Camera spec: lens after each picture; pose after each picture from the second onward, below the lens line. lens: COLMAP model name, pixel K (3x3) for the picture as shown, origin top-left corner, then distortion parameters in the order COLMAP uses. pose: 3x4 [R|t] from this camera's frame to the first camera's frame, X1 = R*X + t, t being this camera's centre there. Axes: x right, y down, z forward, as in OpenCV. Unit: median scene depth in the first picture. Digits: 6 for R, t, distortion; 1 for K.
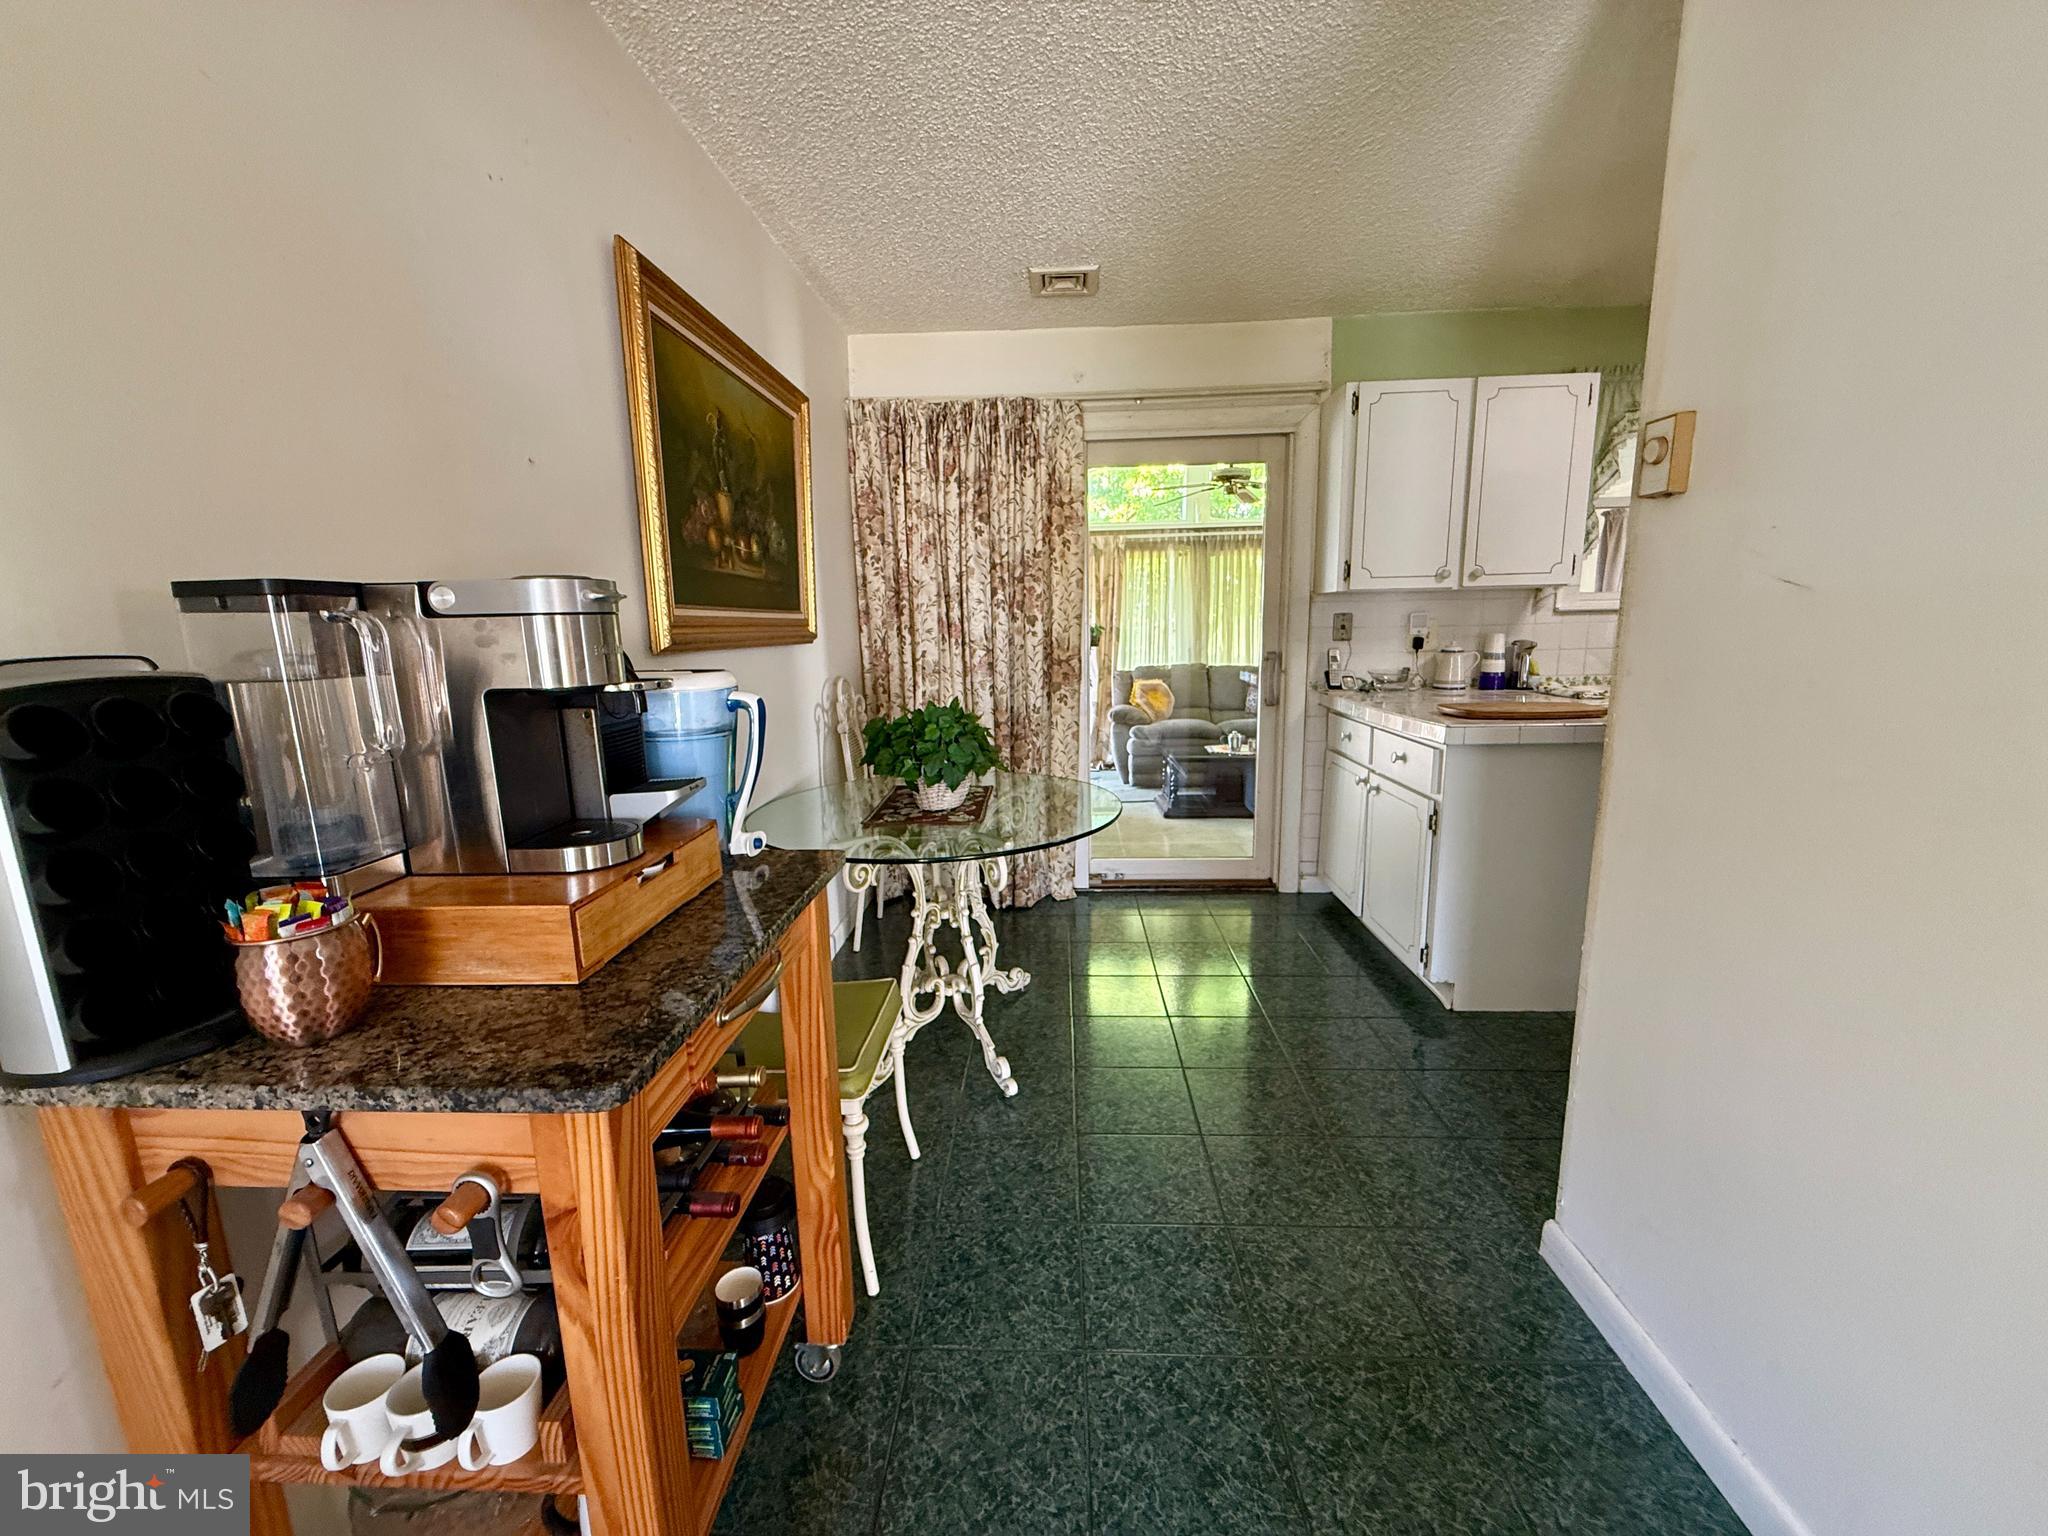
lens RADIAL K [[814.0, 0, 1029.4], [0, 814.0, 777.9], [0, 0, 1]] dist [0.001289, 0.000570]
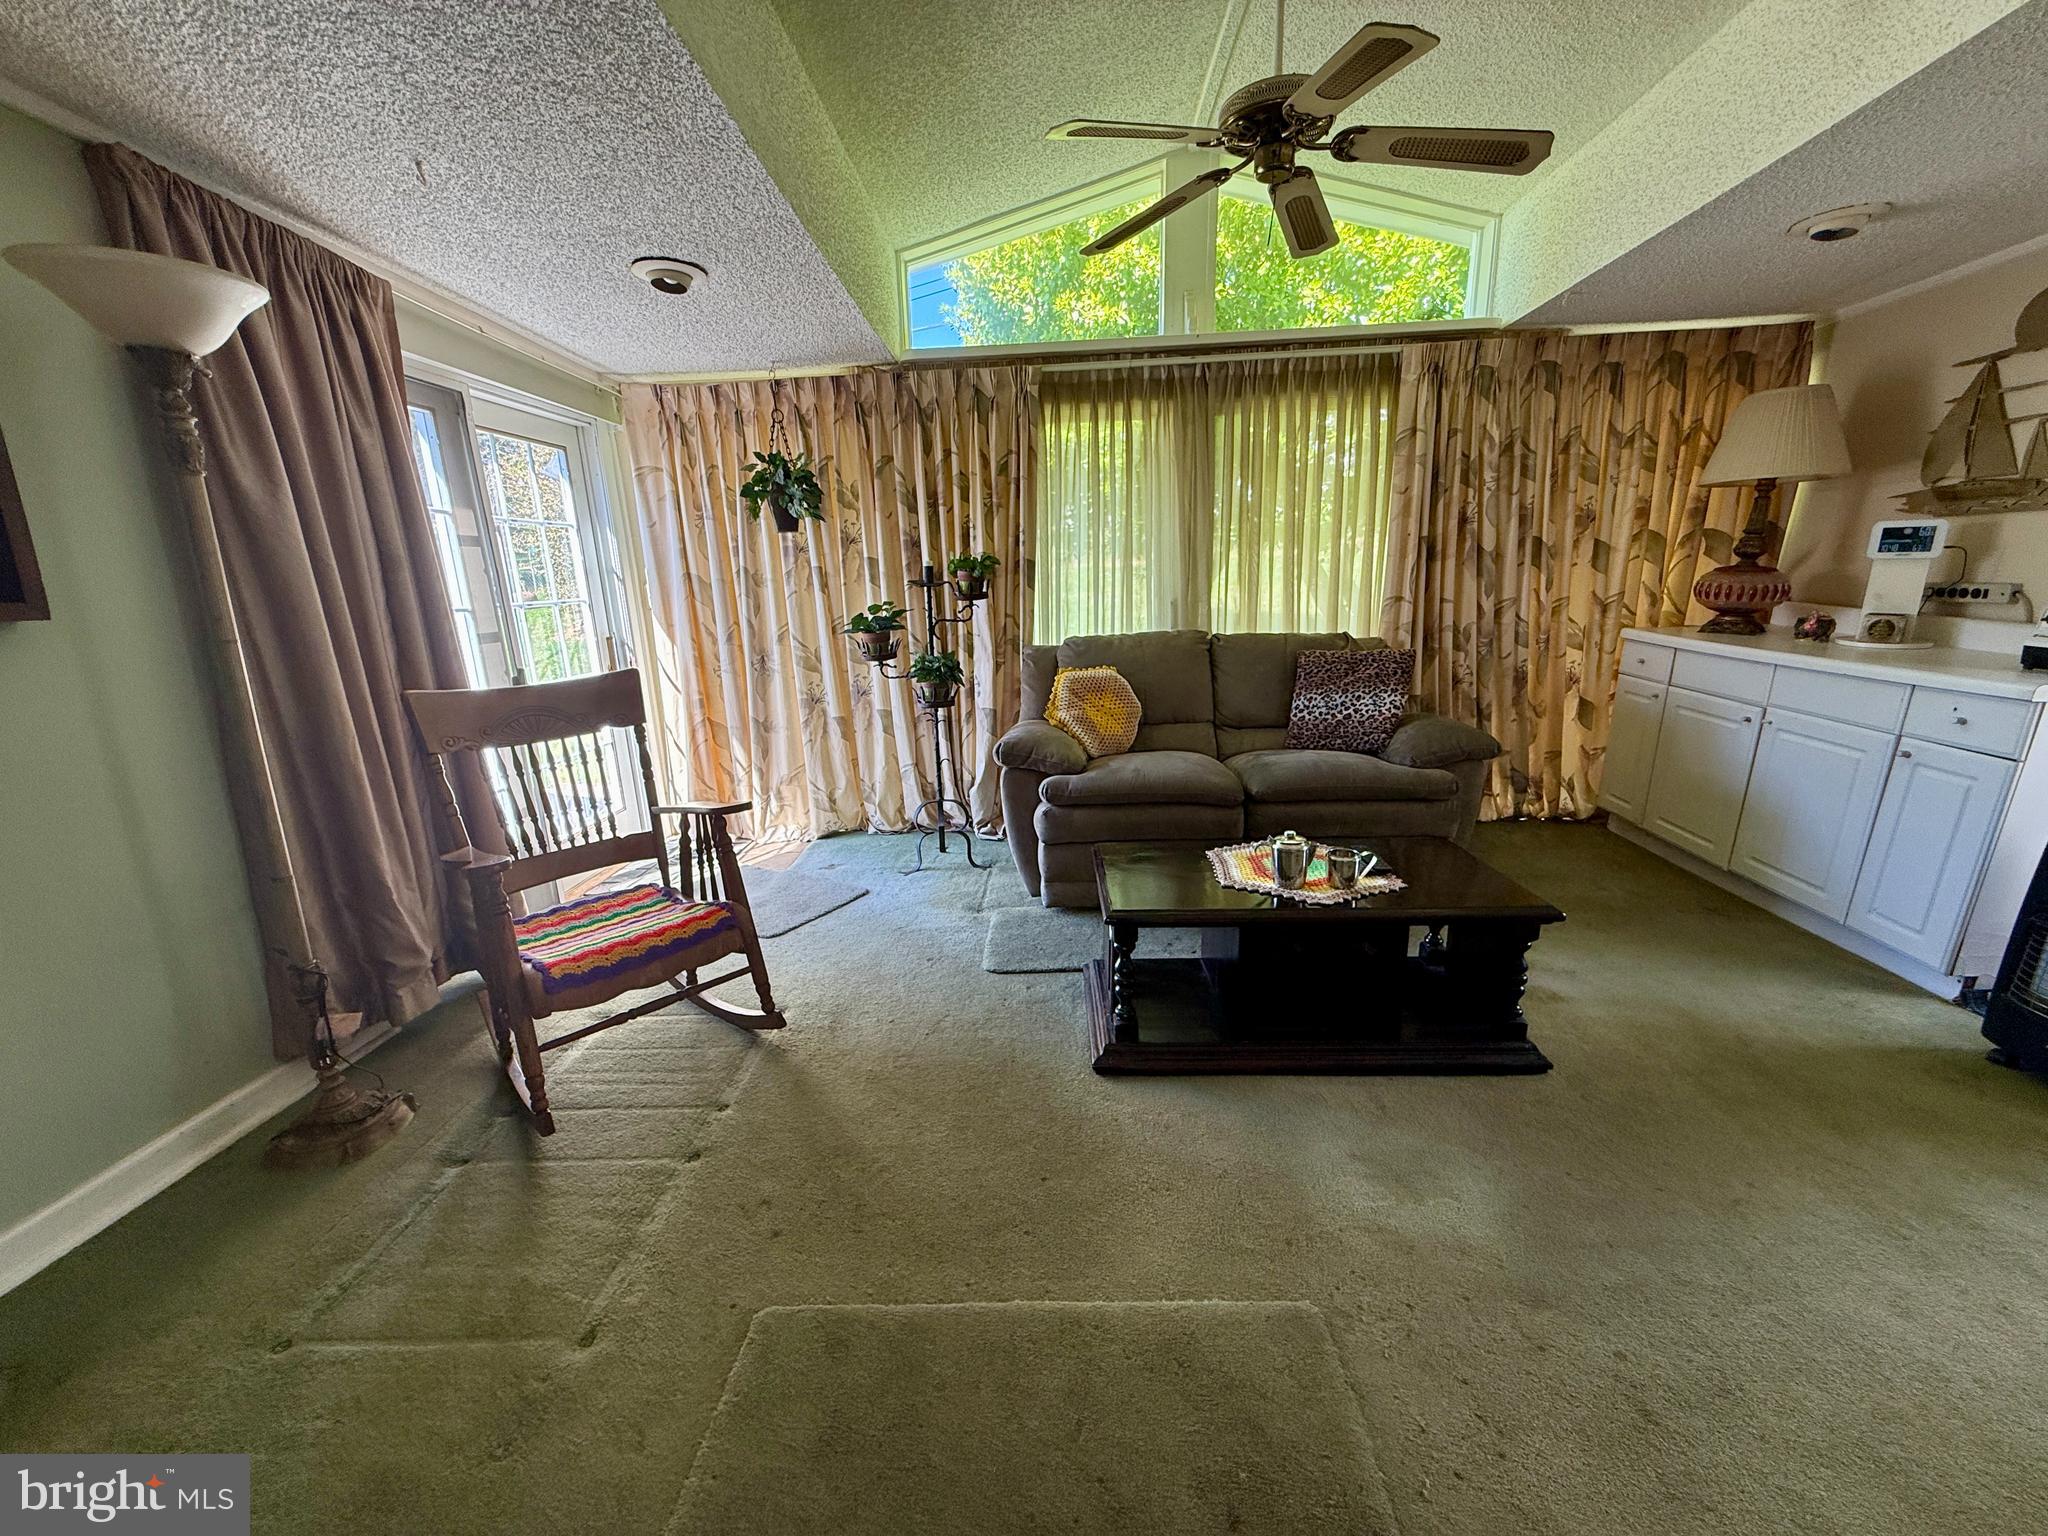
lens RADIAL K [[814.0, 0, 1021.3], [0, 814.0, 766.8], [0, 0, 1]] dist [0.001289, 0.000570]
pose [[0.999879, -0.012956, -0.008649, 0.108831], [0.013332, 0.998897, 0.045017, -0.082237], [0.008056, -0.045127, 0.998949, 0.506685]]
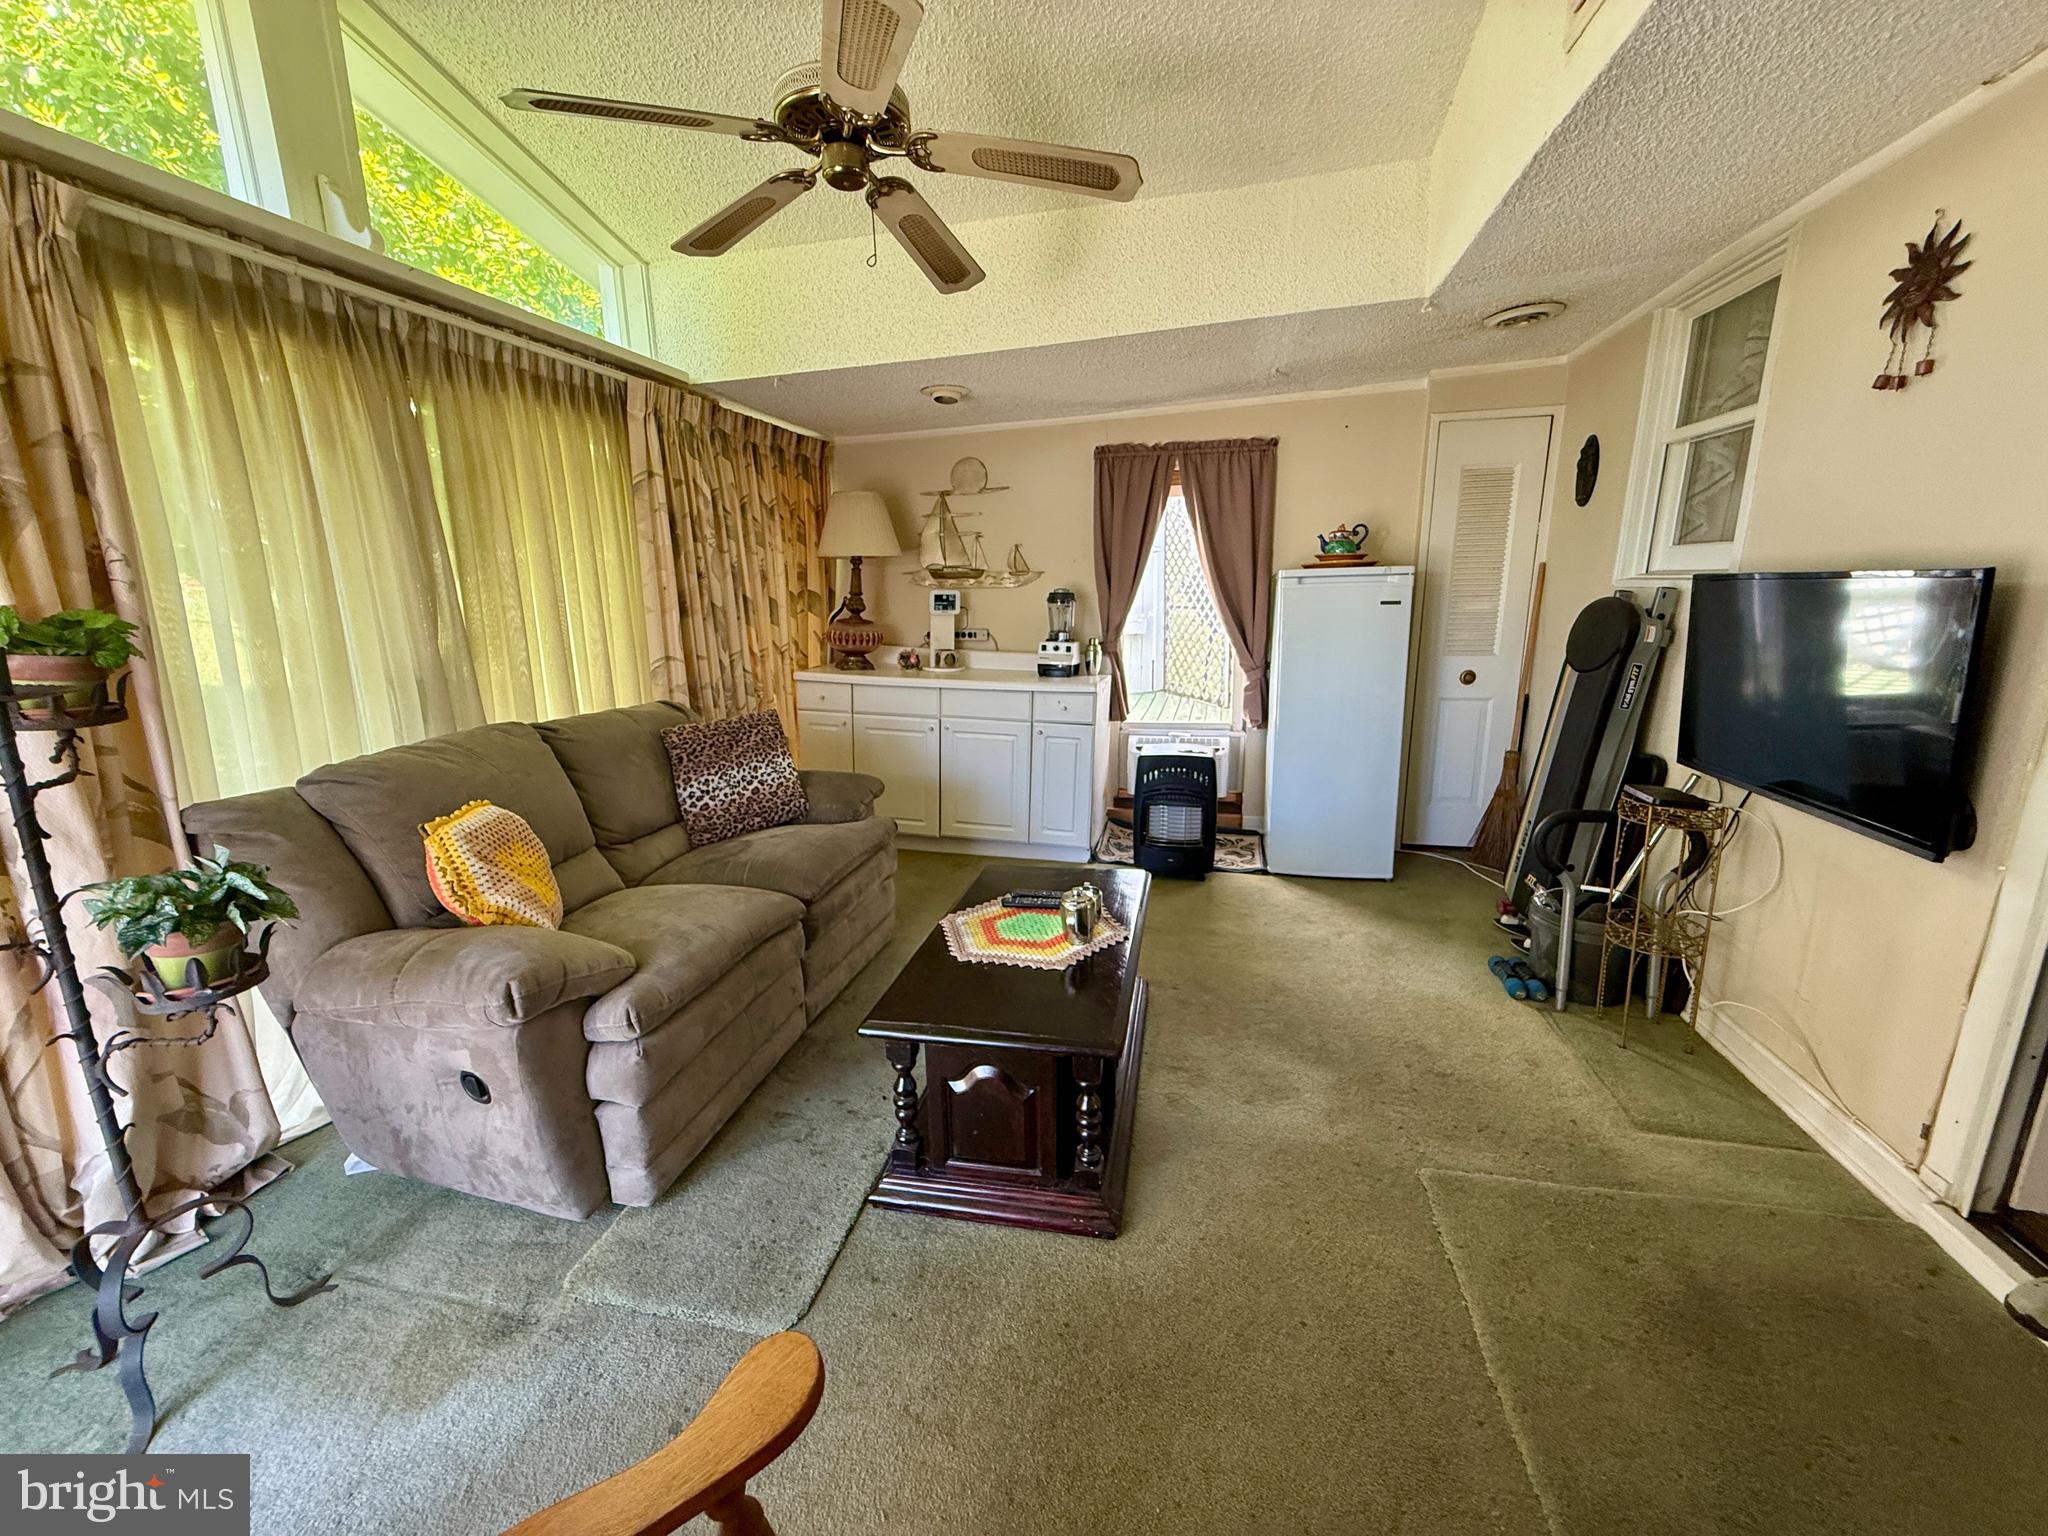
lens RADIAL K [[814.0, 0, 1020.3], [0, 814.0, 764.9], [0, 0, 1]] dist [0.001289, 0.000570]
pose [[0.184673, -0.201363, 0.961951, -0.075283], [0.195940, 0.966680, 0.164736, -0.140724], [-0.963070, 0.158062, 0.217975, 0.743036]]
